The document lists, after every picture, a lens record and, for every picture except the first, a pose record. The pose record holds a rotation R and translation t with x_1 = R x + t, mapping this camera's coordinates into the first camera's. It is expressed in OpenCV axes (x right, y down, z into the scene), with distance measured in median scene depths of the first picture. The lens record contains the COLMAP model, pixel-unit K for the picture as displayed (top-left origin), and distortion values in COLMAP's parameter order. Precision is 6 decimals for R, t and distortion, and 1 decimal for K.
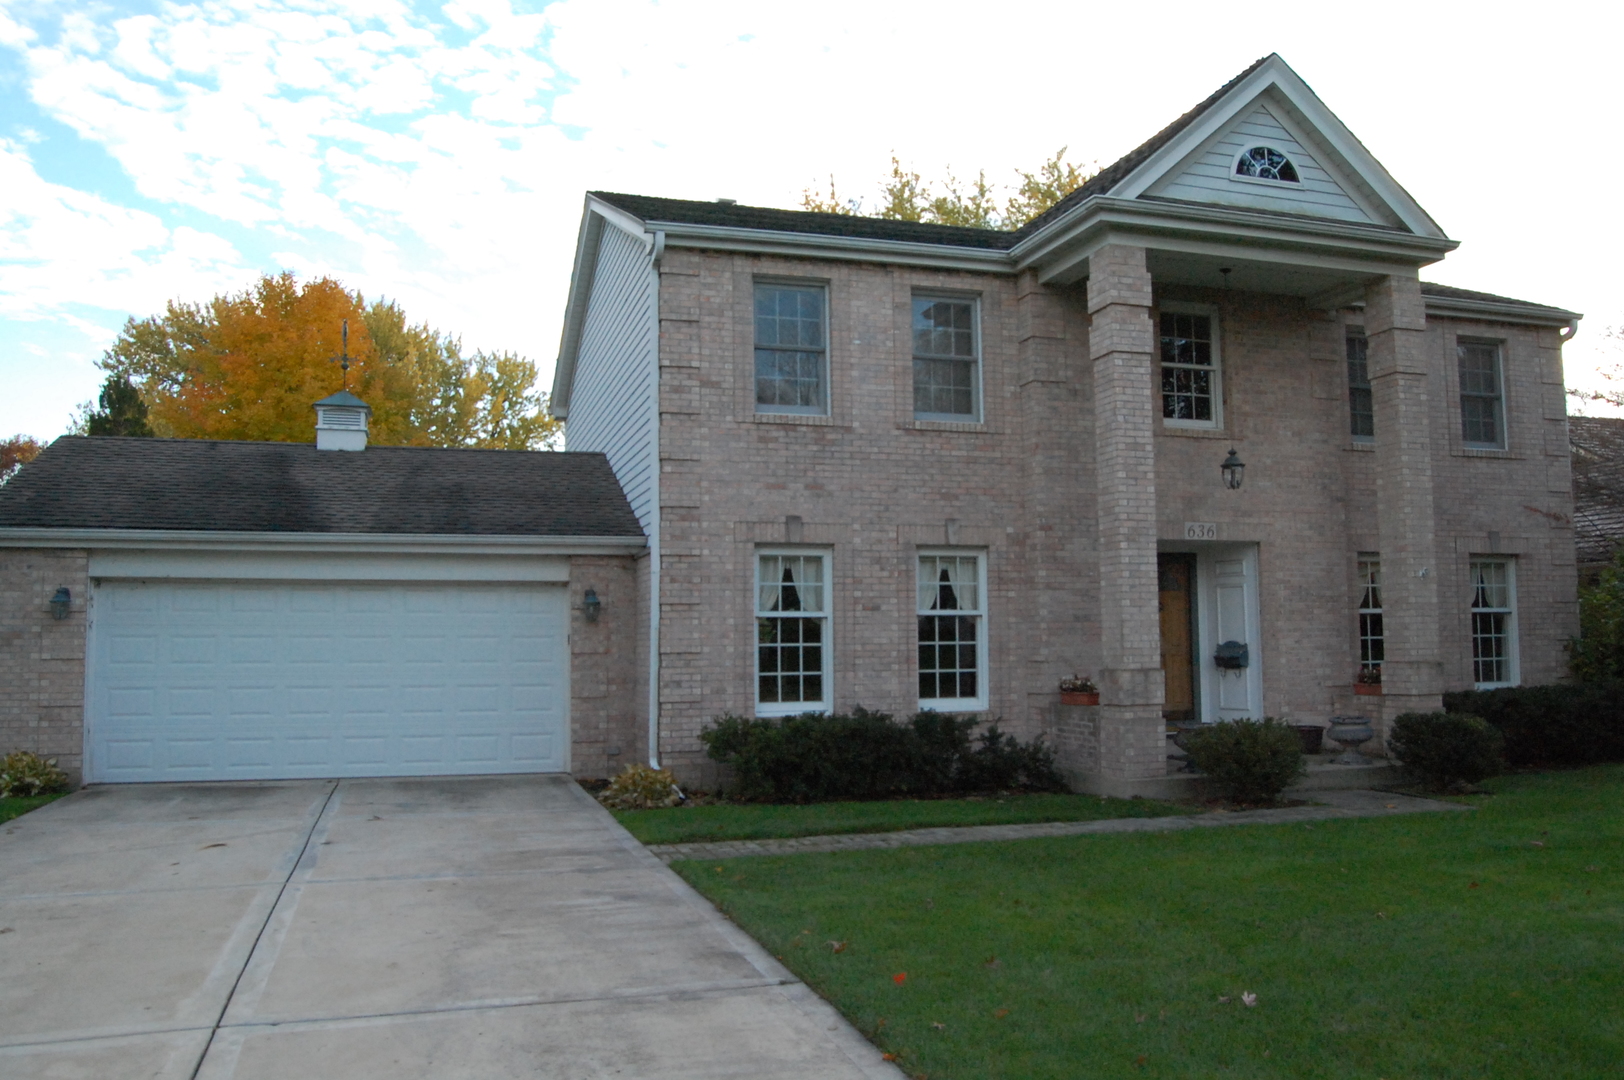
lens RADIAL K [[1265.5, 0, 811.6], [0, 1265.5, 543.1], [0, 0, 1]] dist [-0.089253, 0.029265]
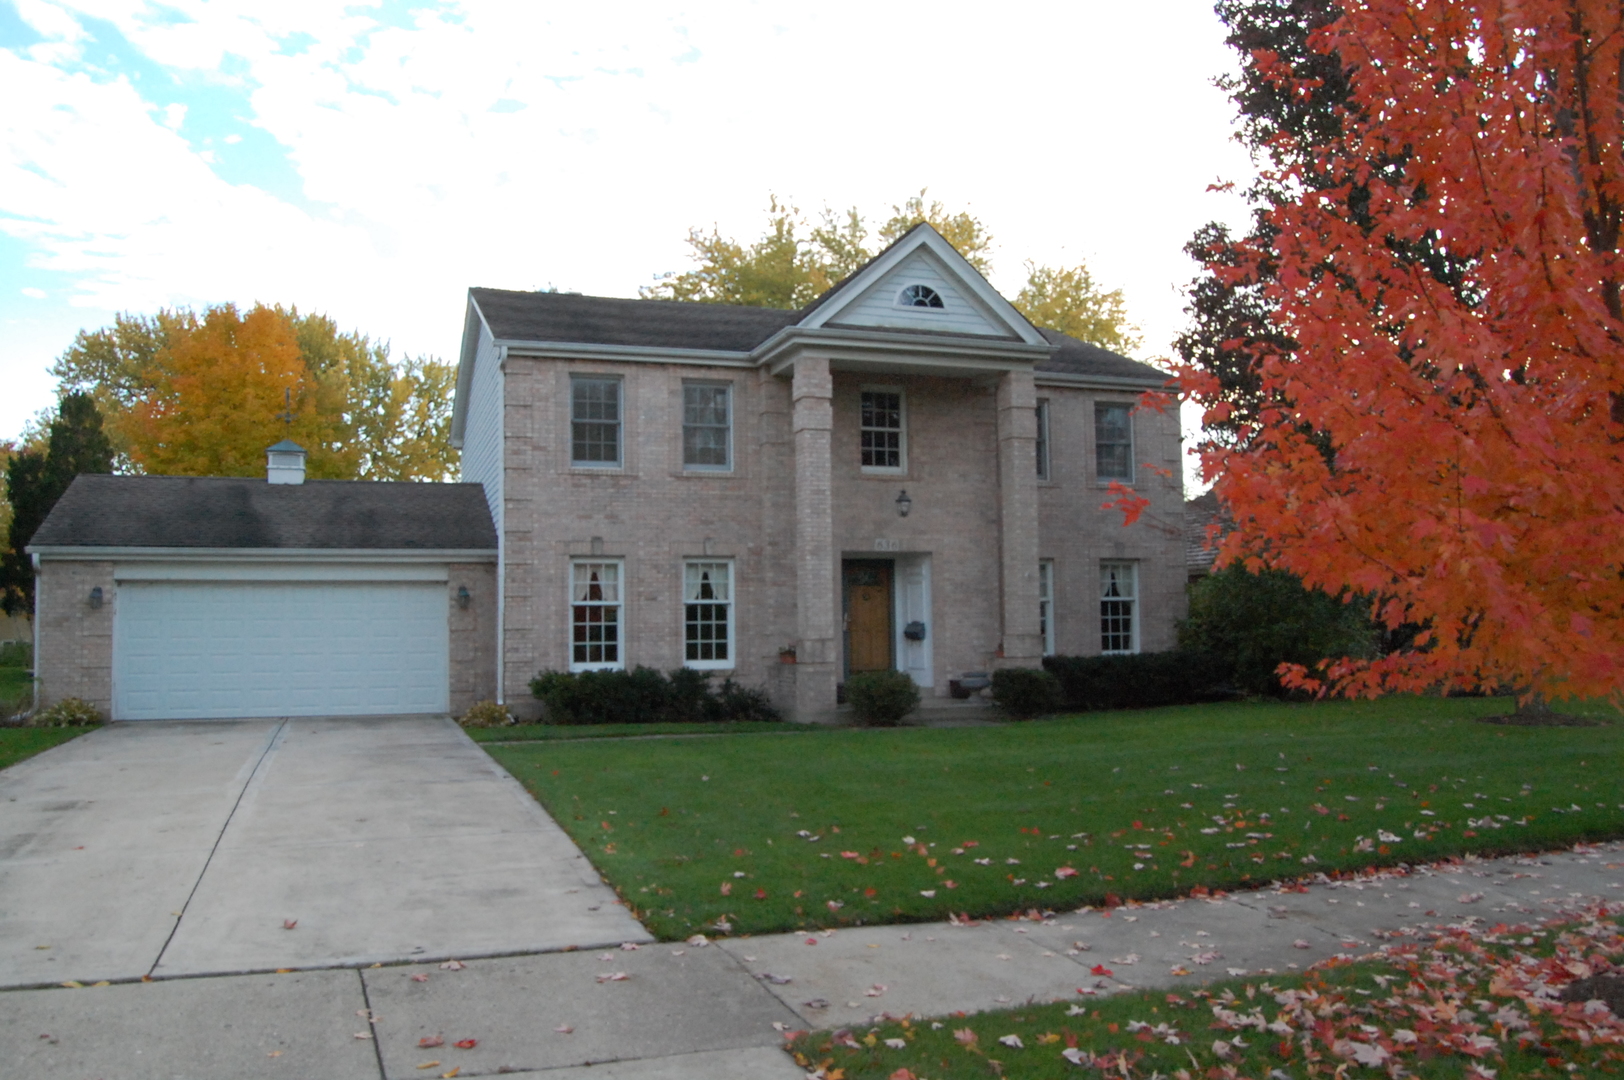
lens RADIAL K [[1265.5, 0, 812.1], [0, 1265.5, 541.7], [0, 0, 1]] dist [-0.089253, 0.029265]
pose [[0.998839, -0.001201, 0.048150, 0.159030], [0.000618, 0.999926, 0.012126, -0.032028], [-0.048161, -0.012082, 0.998766, -0.466822]]
